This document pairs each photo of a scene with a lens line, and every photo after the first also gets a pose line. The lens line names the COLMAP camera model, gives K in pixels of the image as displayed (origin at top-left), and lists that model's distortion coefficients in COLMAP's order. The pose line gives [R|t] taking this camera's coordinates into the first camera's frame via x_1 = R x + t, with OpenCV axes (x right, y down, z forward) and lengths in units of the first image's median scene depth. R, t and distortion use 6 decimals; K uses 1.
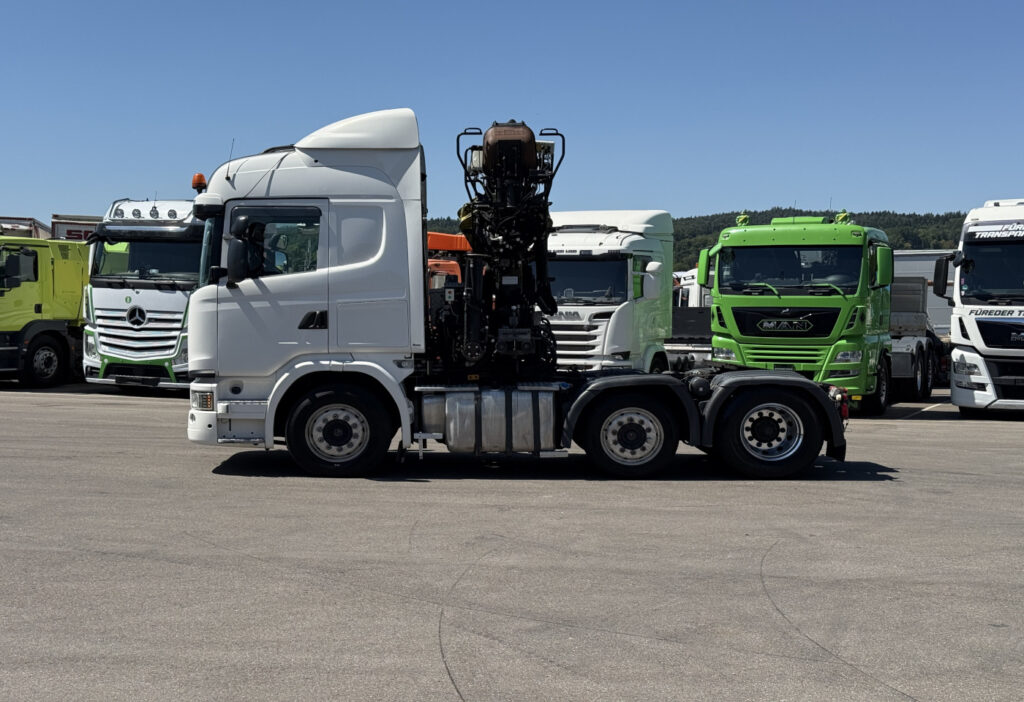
lens RADIAL K [[1421.4, 0, 512.0], [0, 1421.4, 351.0], [0, 0, 1]] dist [0.148263, -0.040937]
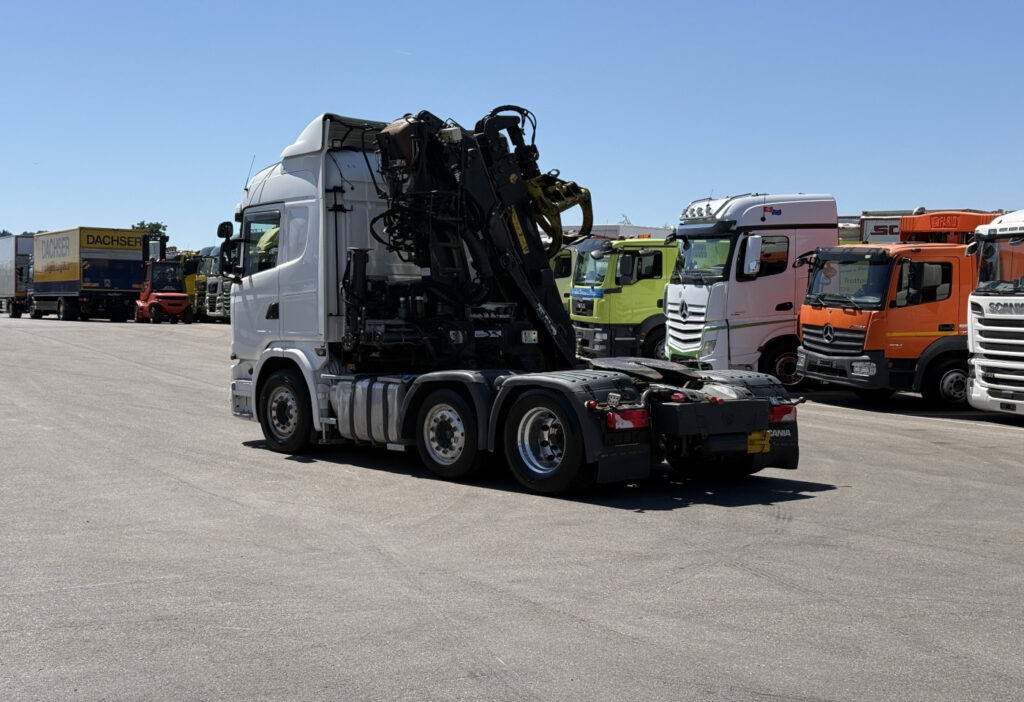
lens RADIAL K [[1421.4, 0, 512.0], [0, 1421.4, 351.0], [0, 0, 1]] dist [0.148263, -0.040937]
pose [[0.613978, 0.023134, -0.788984, 0.510462], [-0.021102, 0.999694, 0.012891, -0.005167], [0.789041, 0.008735, 0.614278, 0.269682]]
